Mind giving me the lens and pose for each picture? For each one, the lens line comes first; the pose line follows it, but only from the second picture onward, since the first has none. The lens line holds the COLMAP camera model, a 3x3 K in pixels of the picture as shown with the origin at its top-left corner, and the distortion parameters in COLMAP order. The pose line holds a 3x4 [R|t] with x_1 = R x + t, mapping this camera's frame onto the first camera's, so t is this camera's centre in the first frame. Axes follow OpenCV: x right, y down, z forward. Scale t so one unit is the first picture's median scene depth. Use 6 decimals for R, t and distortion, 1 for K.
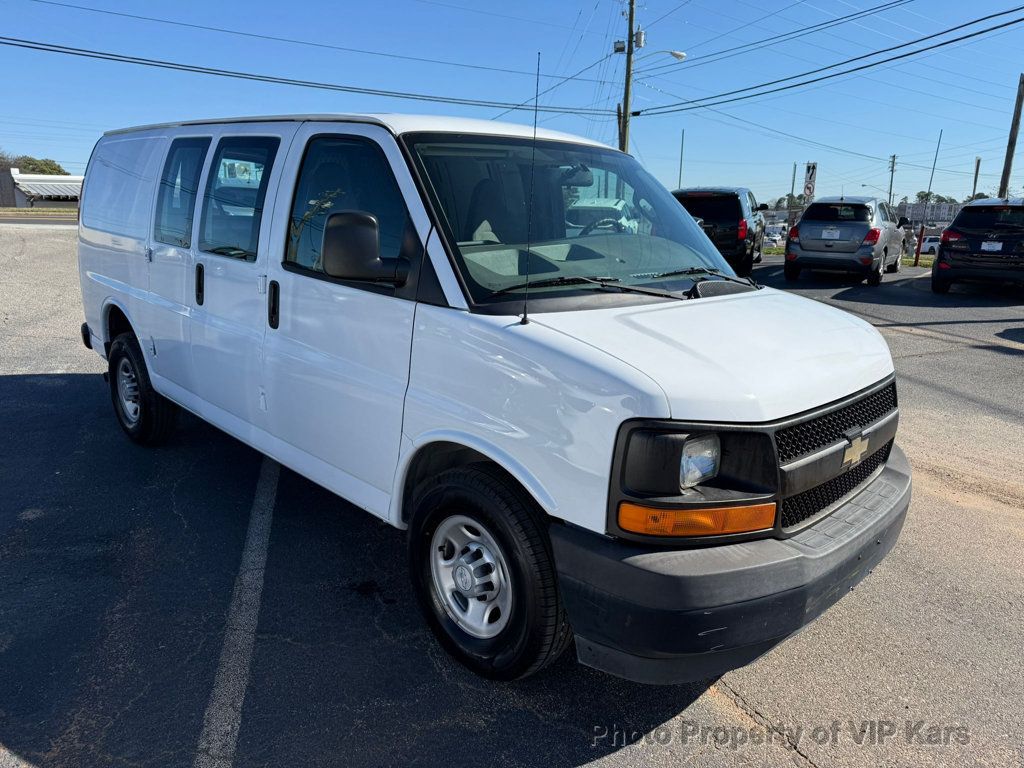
lens RADIAL K [[731.6, 0, 512.2], [0, 731.6, 382.2], [0, 0, 1]] dist [0.047831, -0.051587]
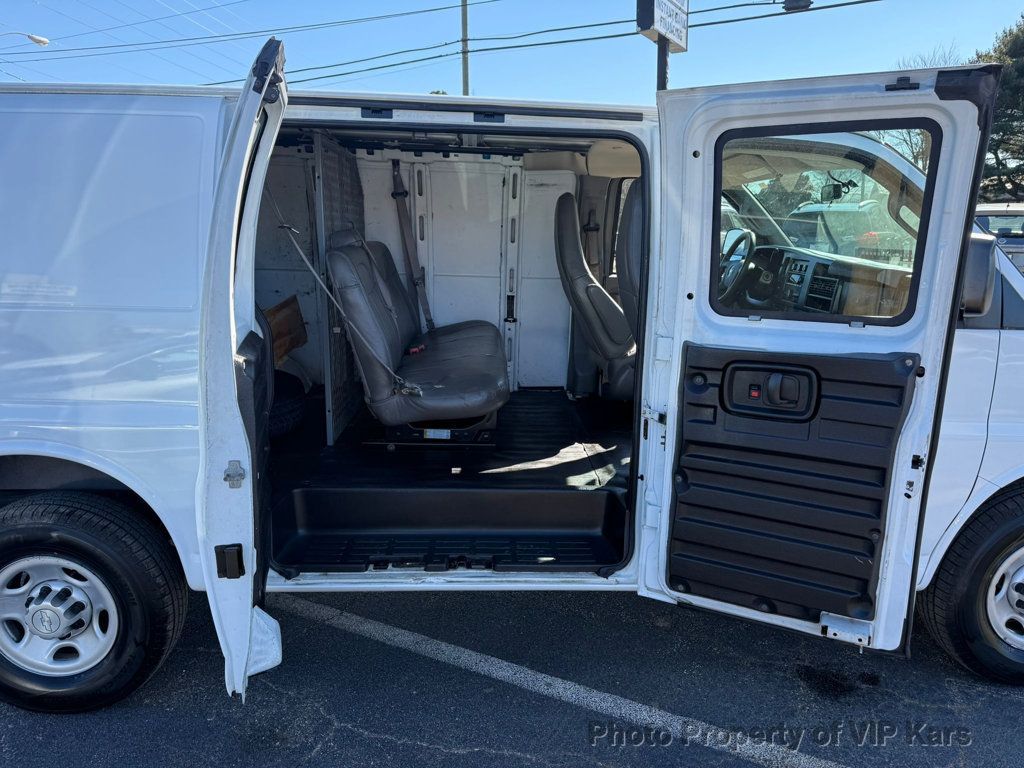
lens RADIAL K [[731.6, 0, 520.4], [0, 731.6, 376.5], [0, 0, 1]] dist [0.047831, -0.051587]
pose [[0.671771, -0.180884, 0.718334, -0.871540], [0.192651, 0.979021, 0.066364, -0.166112], [-0.715268, 0.093806, 0.692525, 0.576191]]
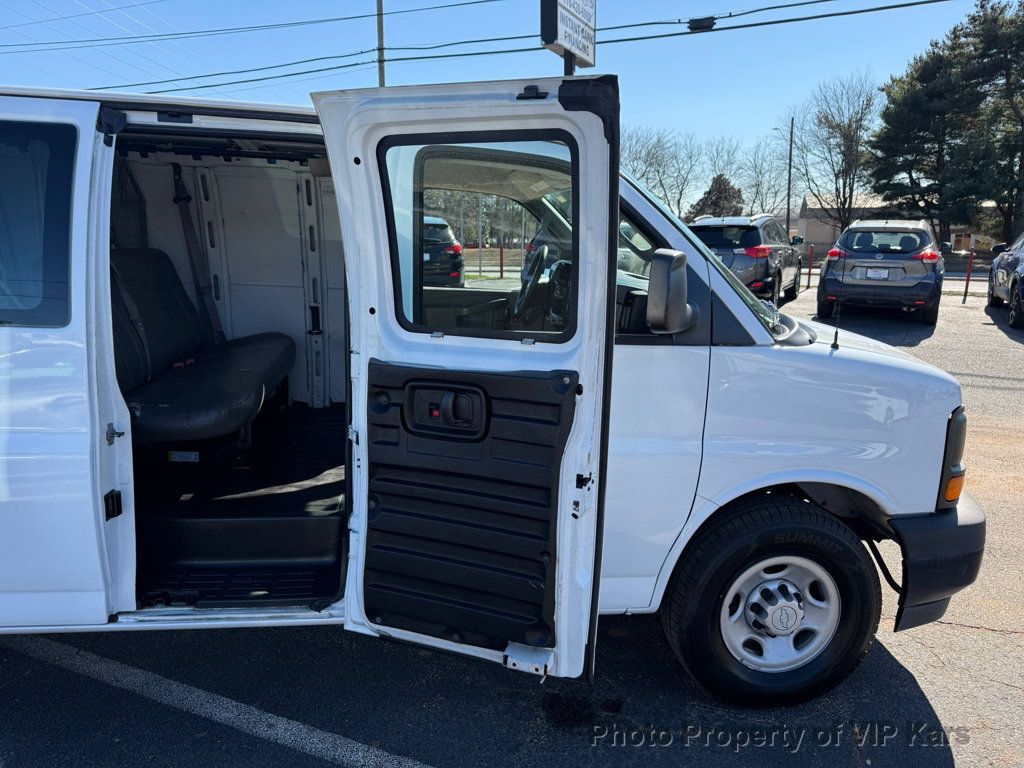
lens RADIAL K [[731.6, 0, 524.7], [0, 731.6, 370.8], [0, 0, 1]] dist [0.047831, -0.051587]
pose [[0.611654, -0.167299, 0.773234, -0.703799], [0.191184, 0.979674, 0.060733, -0.128820], [-0.767677, 0.110682, 0.631206, 0.439064]]
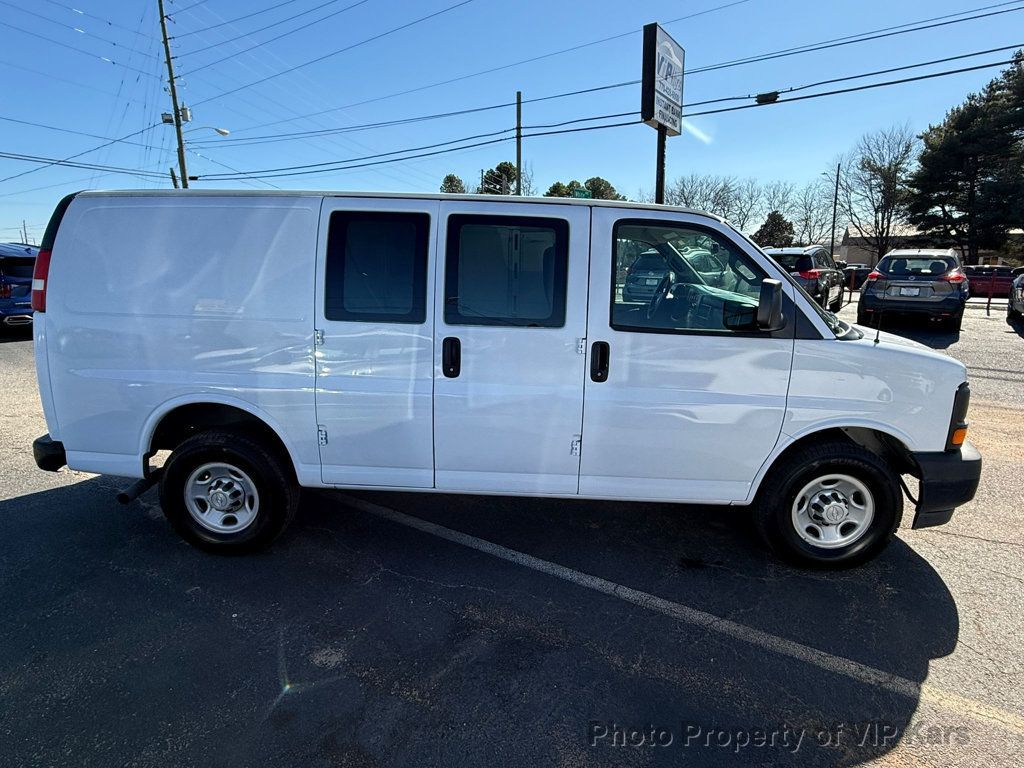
lens RADIAL K [[554.7, 0, 516.8], [0, 554.7, 378.0], [0, 0, 1]] dist [0.003164, 0.002208]
pose [[0.734504, -0.169227, 0.657166, -0.917491], [0.178252, 0.982514, 0.053778, -0.138313], [-0.654775, 0.077641, 0.751825, 0.387975]]
